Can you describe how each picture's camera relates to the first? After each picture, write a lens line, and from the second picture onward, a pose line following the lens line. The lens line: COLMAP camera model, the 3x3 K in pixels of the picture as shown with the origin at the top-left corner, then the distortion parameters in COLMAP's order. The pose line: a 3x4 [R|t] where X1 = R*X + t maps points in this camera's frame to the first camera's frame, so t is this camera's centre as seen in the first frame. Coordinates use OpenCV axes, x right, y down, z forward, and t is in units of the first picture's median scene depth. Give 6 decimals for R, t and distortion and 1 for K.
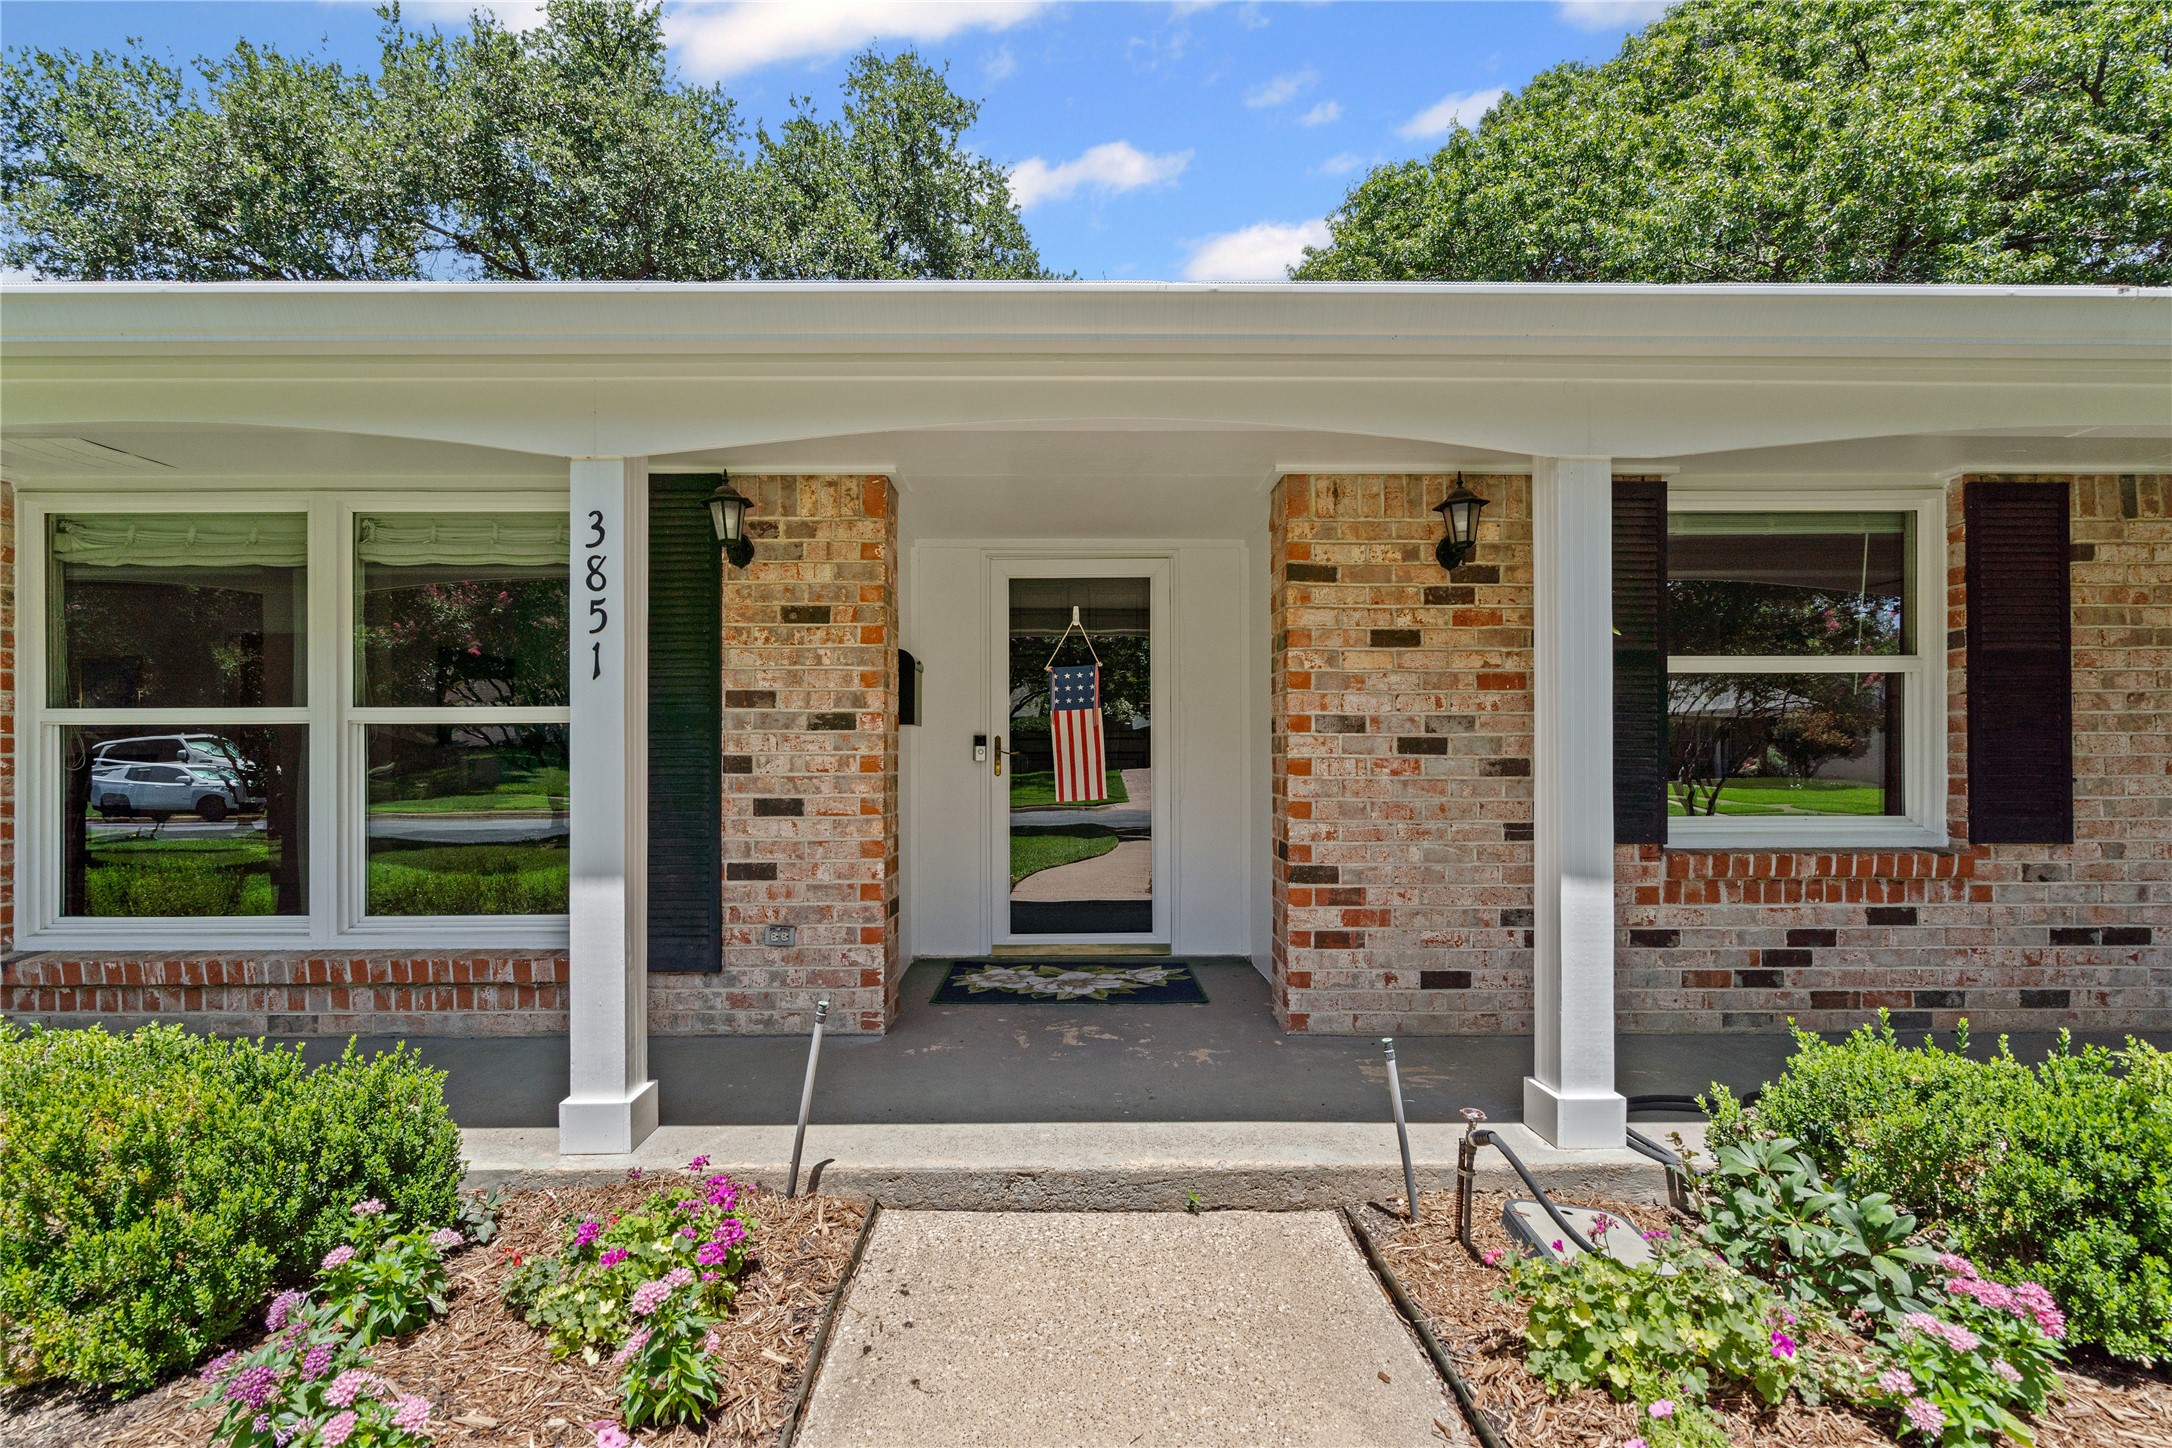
lens RADIAL K [[1015.4, 0, 1087.2], [0, 1015.4, 725.8], [0, 0, 1]] dist [0.028123, 0.001340]
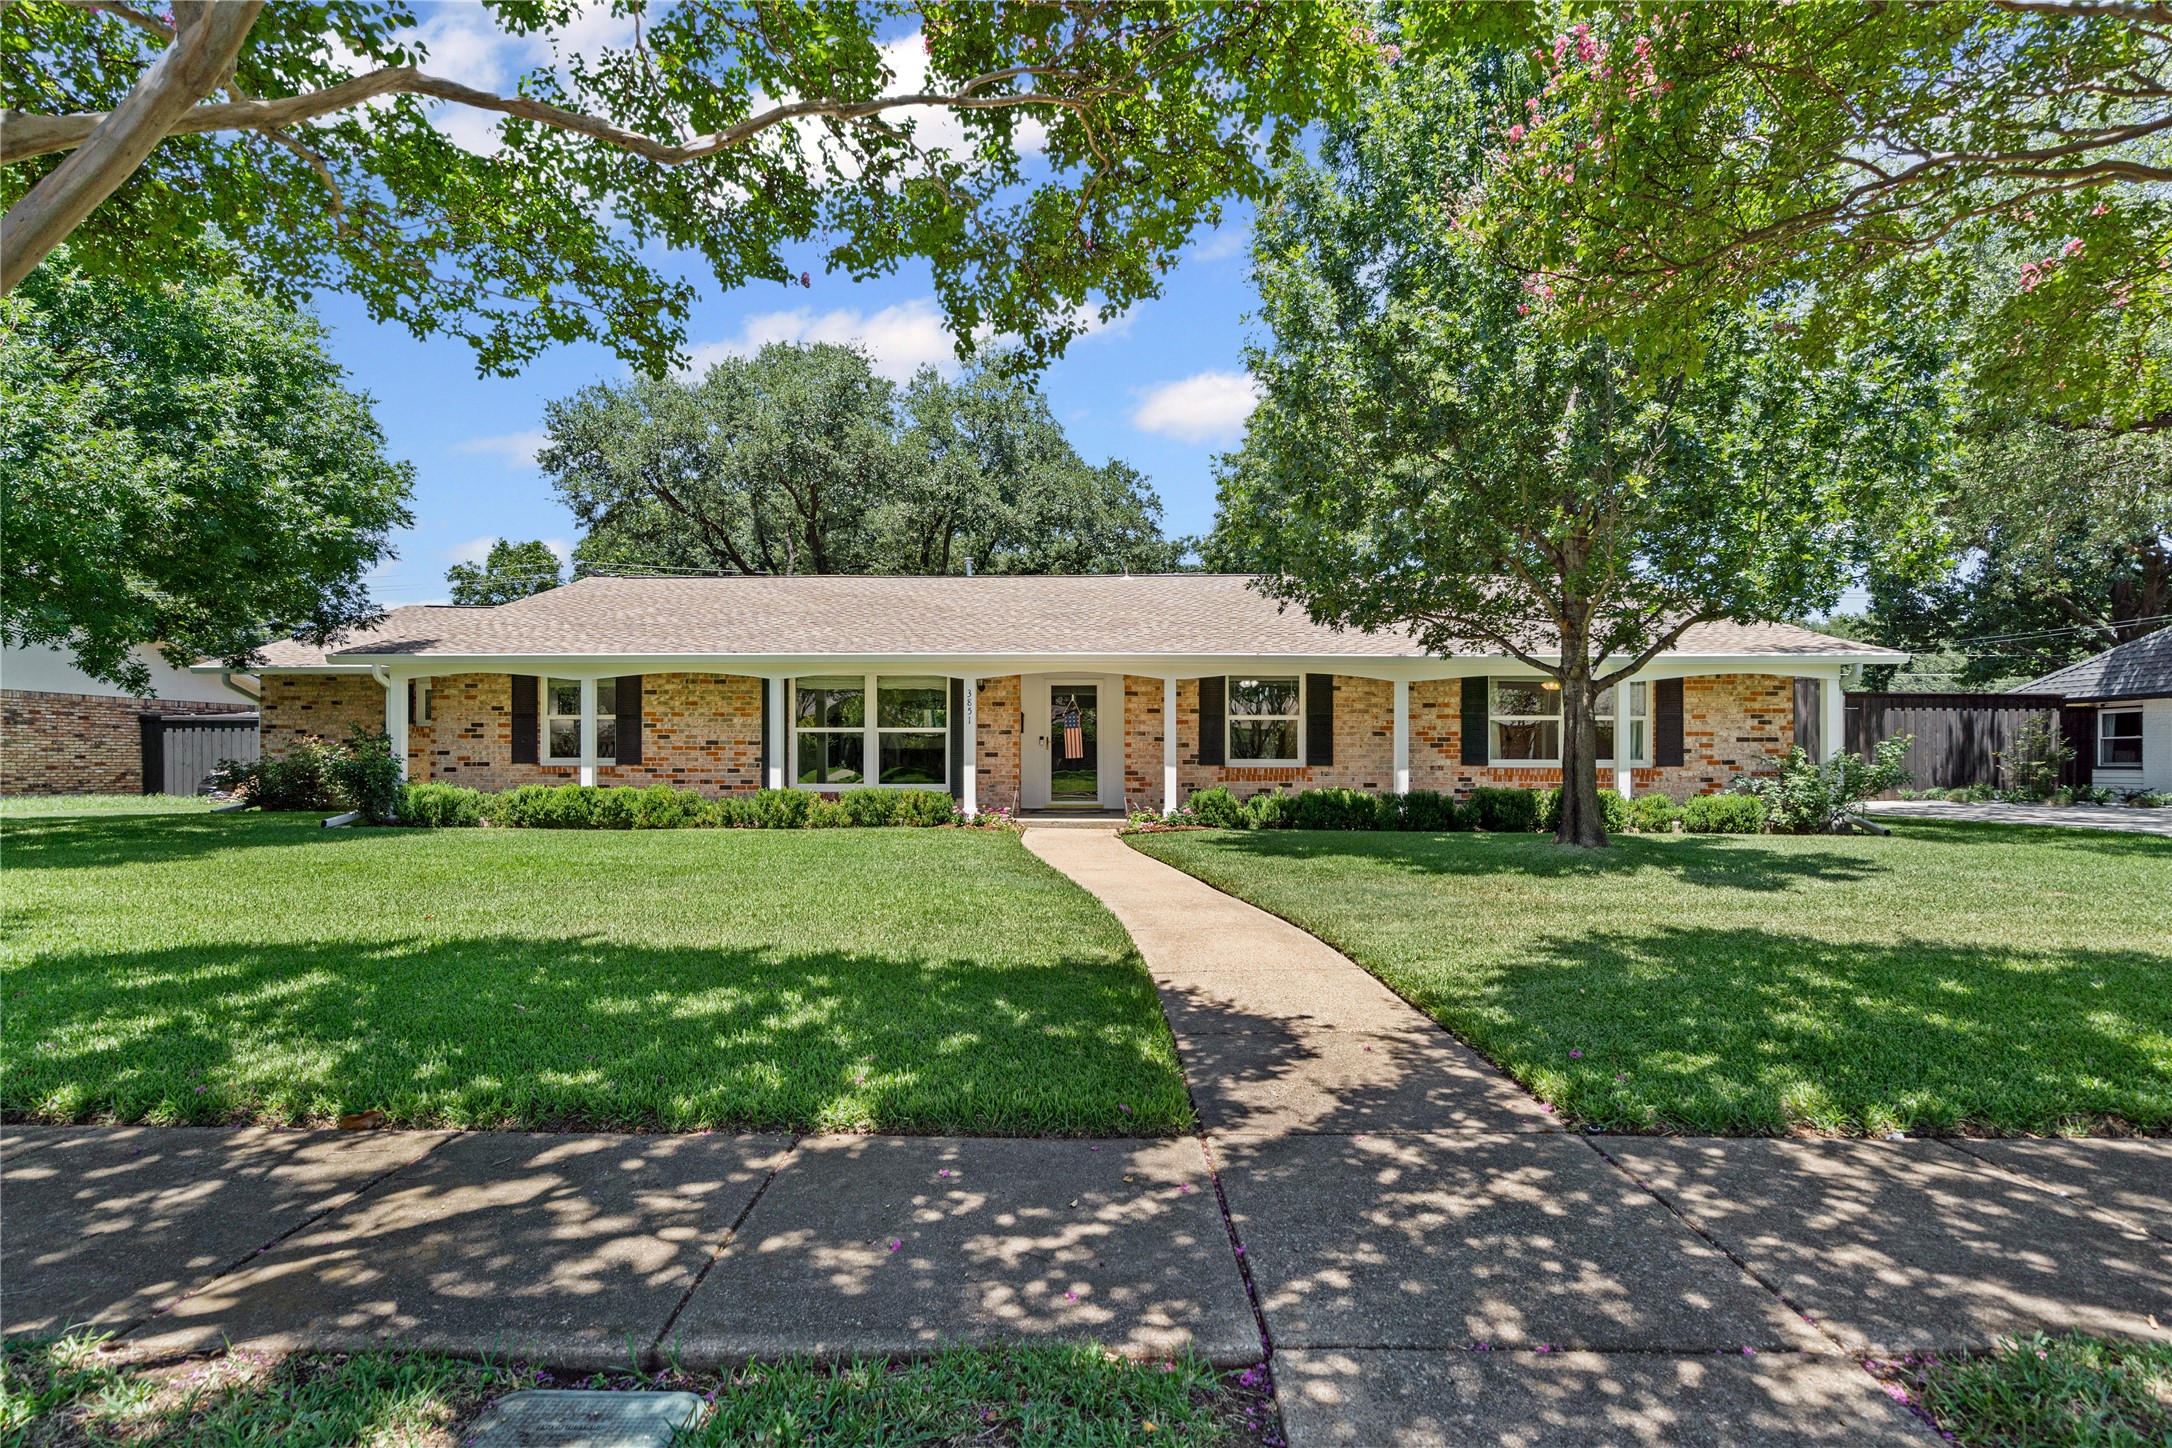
lens RADIAL K [[1021.3, 0, 1084.5], [0, 1021.3, 730.5], [0, 0, 1]] dist [0.004933, 0.000535]
pose [[0.999430, 0.003858, -0.033551, 0.166843], [-0.004002, 0.999983, -0.004233, 0.004552], [0.033534, 0.004365, 0.999428, -2.711892]]
